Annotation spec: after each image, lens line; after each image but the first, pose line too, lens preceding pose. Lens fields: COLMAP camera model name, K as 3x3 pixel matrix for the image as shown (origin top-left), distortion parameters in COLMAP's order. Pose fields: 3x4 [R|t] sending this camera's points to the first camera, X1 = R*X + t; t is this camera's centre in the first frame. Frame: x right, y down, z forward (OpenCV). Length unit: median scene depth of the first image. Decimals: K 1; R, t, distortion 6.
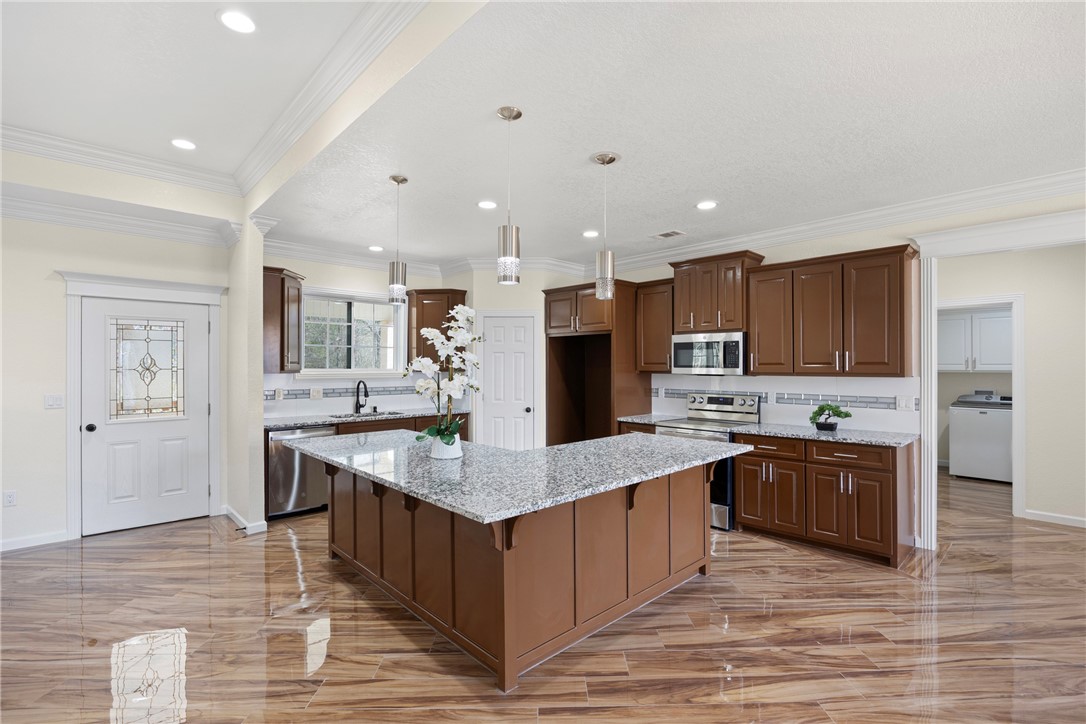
lens RADIAL K [[495.9, 0, 549.3], [0, 495.9, 362.8], [0, 0, 1]] dist [-0.016004, -0.000121]
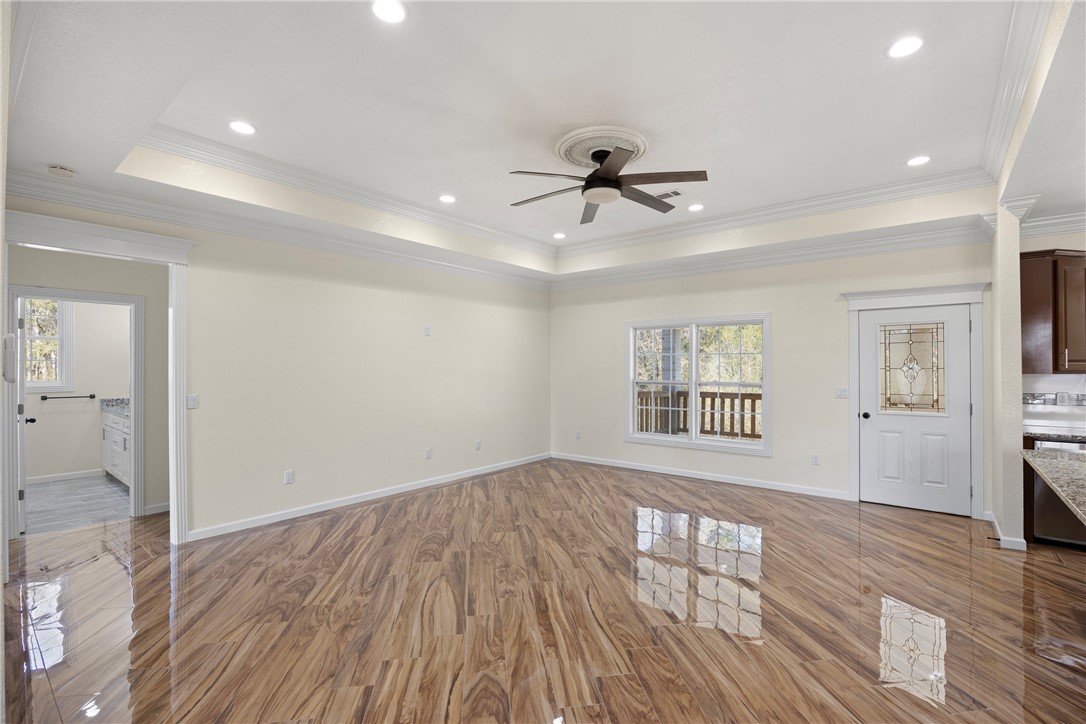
lens RADIAL K [[484.5, 0, 550.6], [0, 484.5, 364.1], [0, 0, 1]] dist [-0.017303, -0.000011]
pose [[0.129459, -0.007496, -0.991556, 0.164717], [0.007627, 0.999949, -0.006564, 0.003827], [0.991556, -0.006713, 0.129509, 0.045042]]
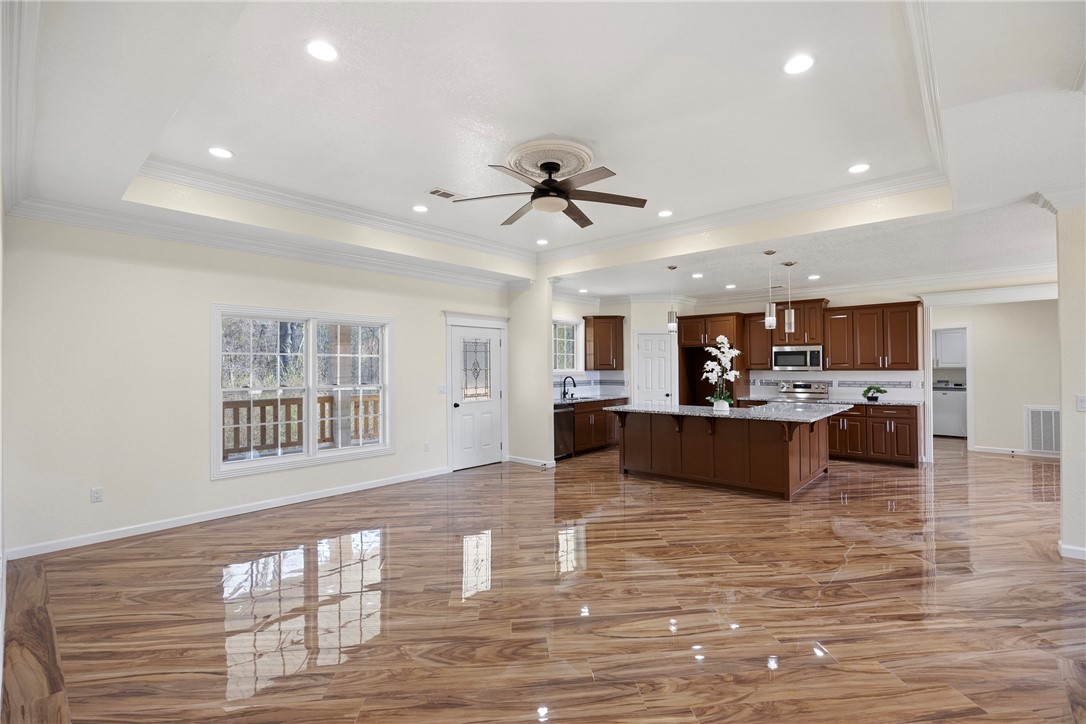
lens RADIAL K [[484.5, 0, 550.6], [0, 484.5, 364.1], [0, 0, 1]] dist [-0.017303, -0.000011]
pose [[0.996769, -0.006137, 0.080089, -0.720119], [0.006181, 0.999981, -0.000297, -0.002945], [-0.080085, 0.000791, 0.996788, -0.627726]]
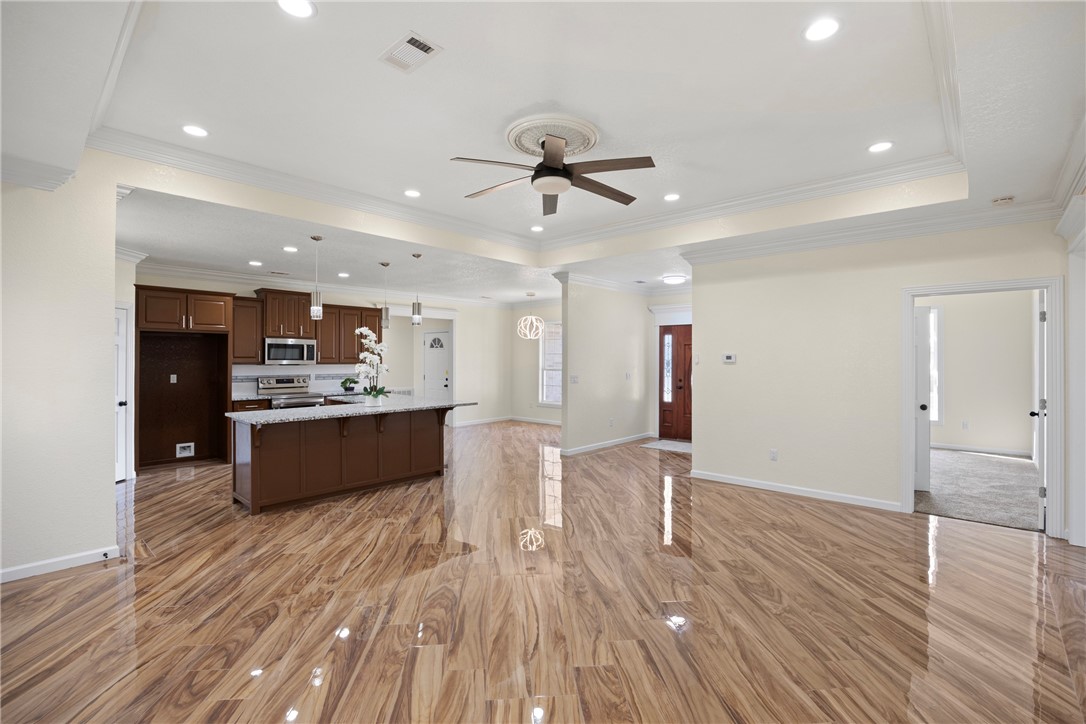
lens RADIAL K [[498.6, 0, 545.4], [0, 498.6, 359.4], [0, 0, 1]] dist [-0.002771, -0.000312]
pose [[-0.061788, -0.000279, 0.998089, -1.493729], [-0.007297, 0.999973, -0.000172, 0.001597], [-0.998063, -0.007293, -0.061788, 0.308645]]
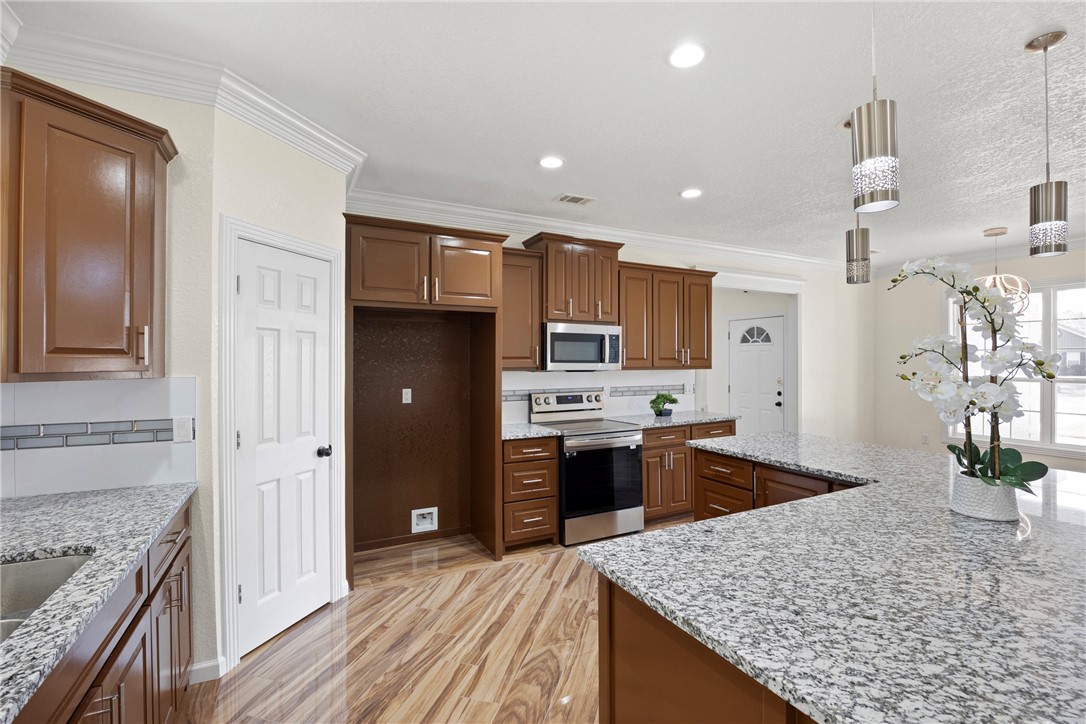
lens RADIAL K [[495.9, 0, 549.3], [0, 495.9, 362.8], [0, 0, 1]] dist [-0.016004, -0.000121]
pose [[0.280721, -0.002597, 0.959786, -0.614355], [-0.003605, 0.999986, 0.003760, 0.007790], [-0.959783, -0.004515, 0.280708, 0.902029]]
